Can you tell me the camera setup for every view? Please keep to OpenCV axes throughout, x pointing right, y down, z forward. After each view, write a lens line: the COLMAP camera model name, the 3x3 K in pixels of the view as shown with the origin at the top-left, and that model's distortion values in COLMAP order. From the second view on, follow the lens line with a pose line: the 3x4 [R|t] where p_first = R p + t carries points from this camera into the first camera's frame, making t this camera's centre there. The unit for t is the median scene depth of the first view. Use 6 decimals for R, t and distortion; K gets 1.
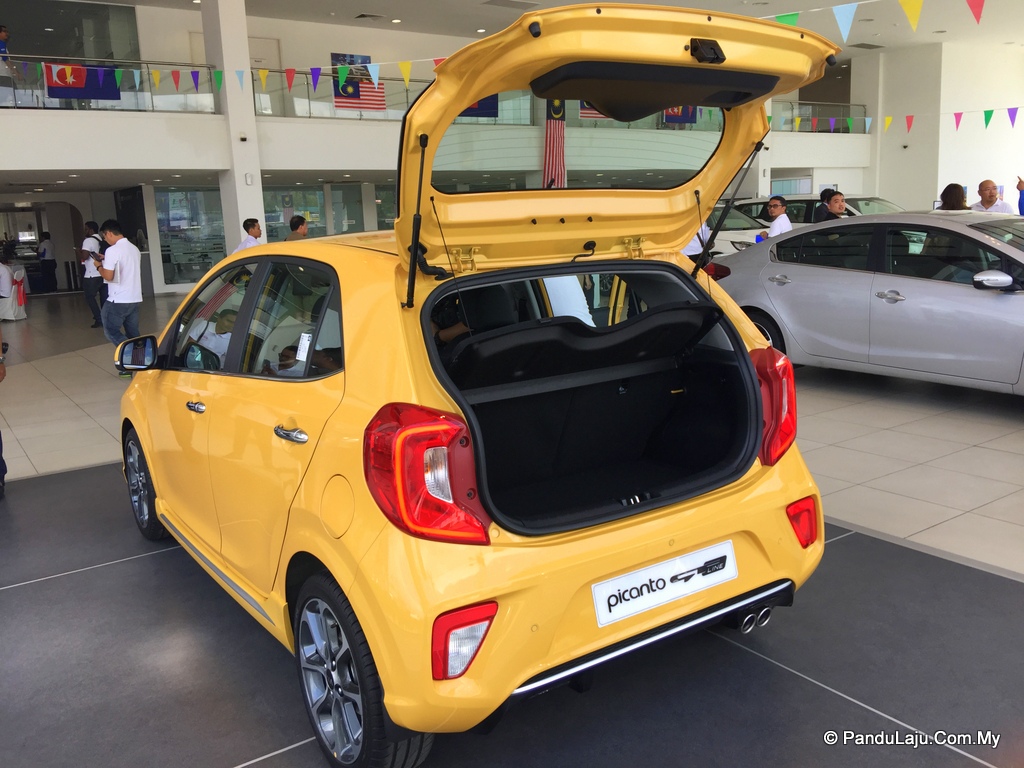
lens RADIAL K [[891.6, 0, 512.2], [0, 891.6, 382.8], [0, 0, 1]] dist [0.030916, -0.045370]
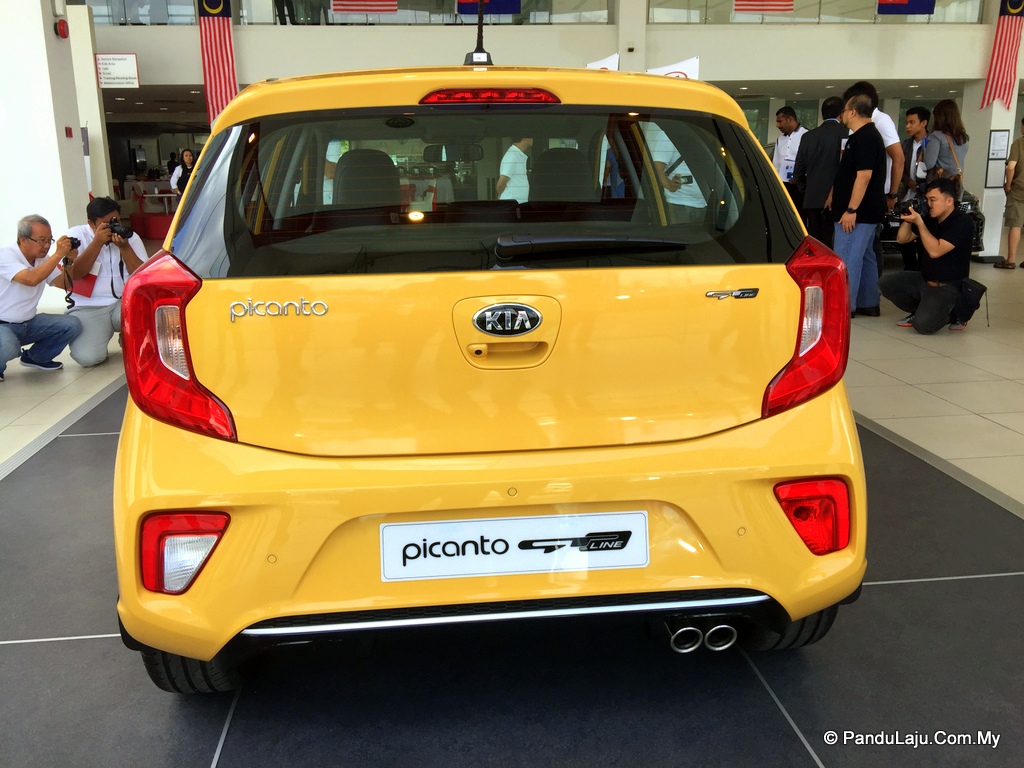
lens RADIAL K [[891.6, 0, 510.8], [0, 891.6, 385.8], [0, 0, 1]] dist [0.030916, -0.045370]
pose [[0.875326, 0.141452, -0.462380, 0.487065], [-0.106395, 0.989161, 0.101191, 0.026796], [0.471682, -0.039380, 0.880889, 0.389125]]
